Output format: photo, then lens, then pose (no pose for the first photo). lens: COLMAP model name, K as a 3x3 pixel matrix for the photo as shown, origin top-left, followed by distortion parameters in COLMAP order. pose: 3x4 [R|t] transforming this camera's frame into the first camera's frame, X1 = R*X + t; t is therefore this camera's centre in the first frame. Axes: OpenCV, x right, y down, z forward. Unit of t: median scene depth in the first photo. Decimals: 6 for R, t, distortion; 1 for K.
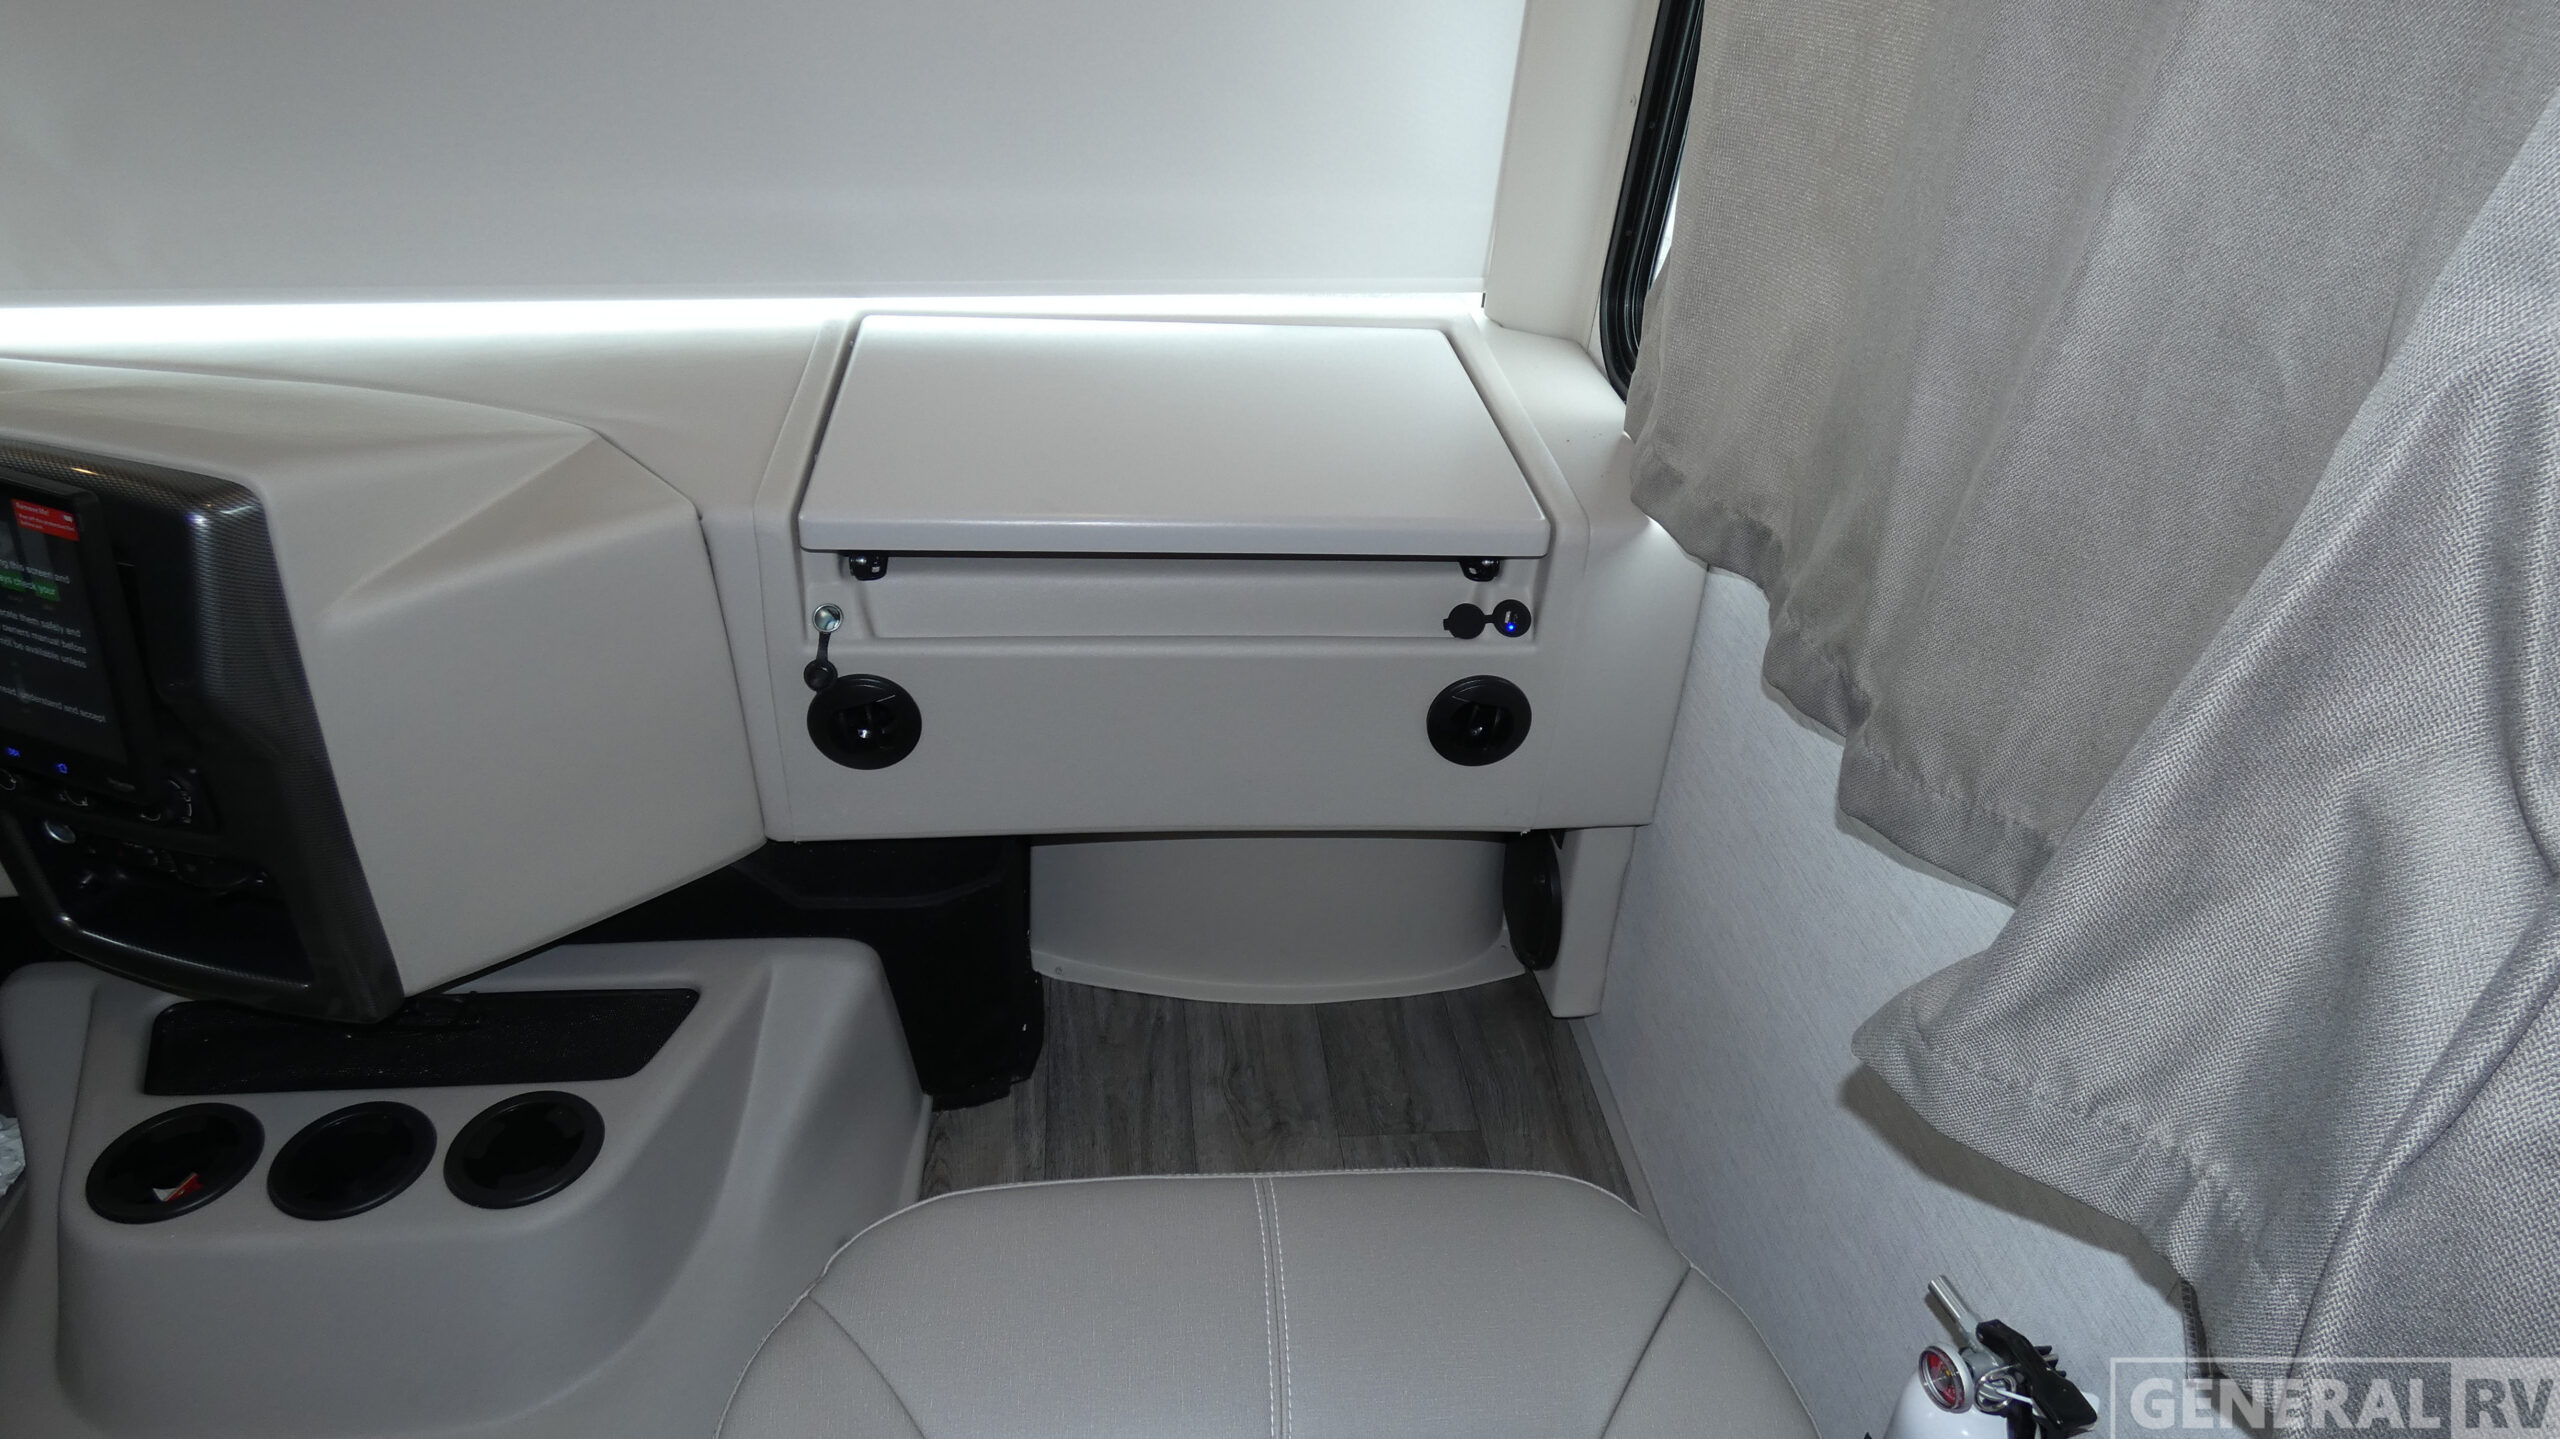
lens RADIAL K [[1589.9, 0, 1330.1], [0, 1589.9, 723.2], [0, 0, 1]] dist [-0.005798, -0.001062]
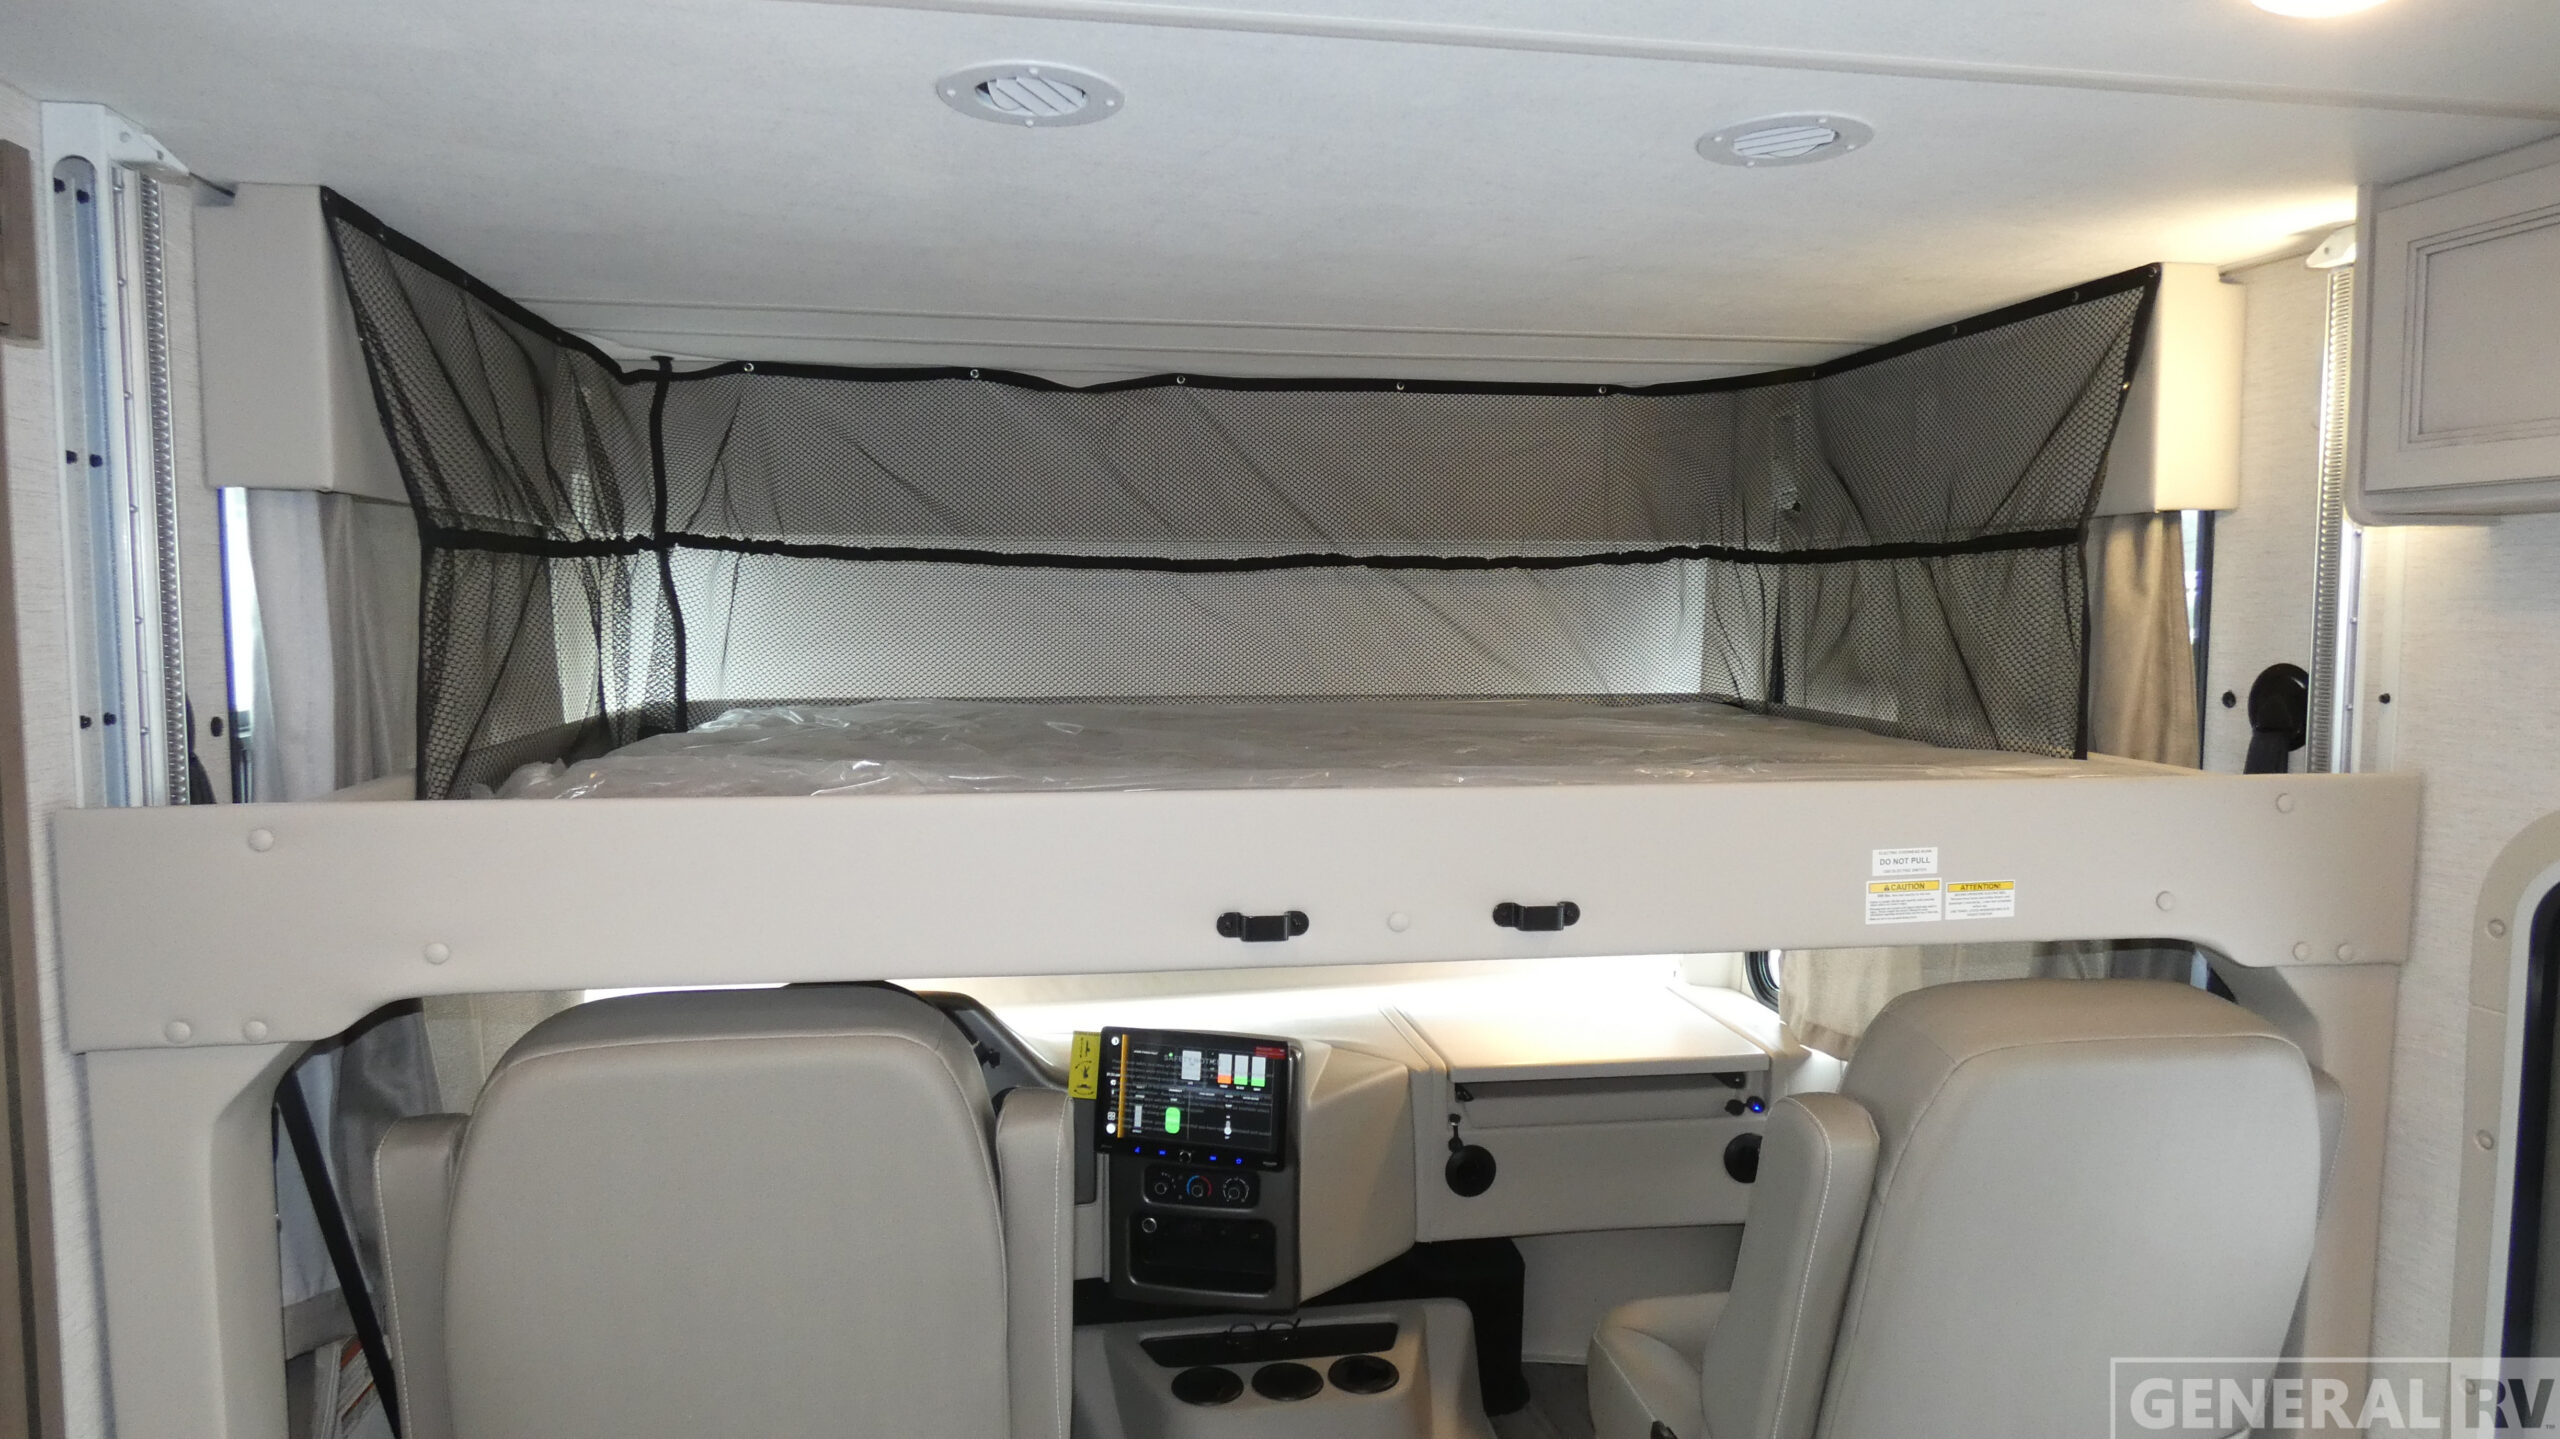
lens RADIAL K [[1522.8, 0, 1280.0], [0, 1522.8, 719.5], [0, 0, 1]] dist [0.001573, 0.001102]
pose [[0.997140, -0.064599, 0.039239, -0.560582], [0.075497, 0.876104, -0.476175, 0.400443], [-0.003617, 0.477775, 0.878475, -1.016832]]
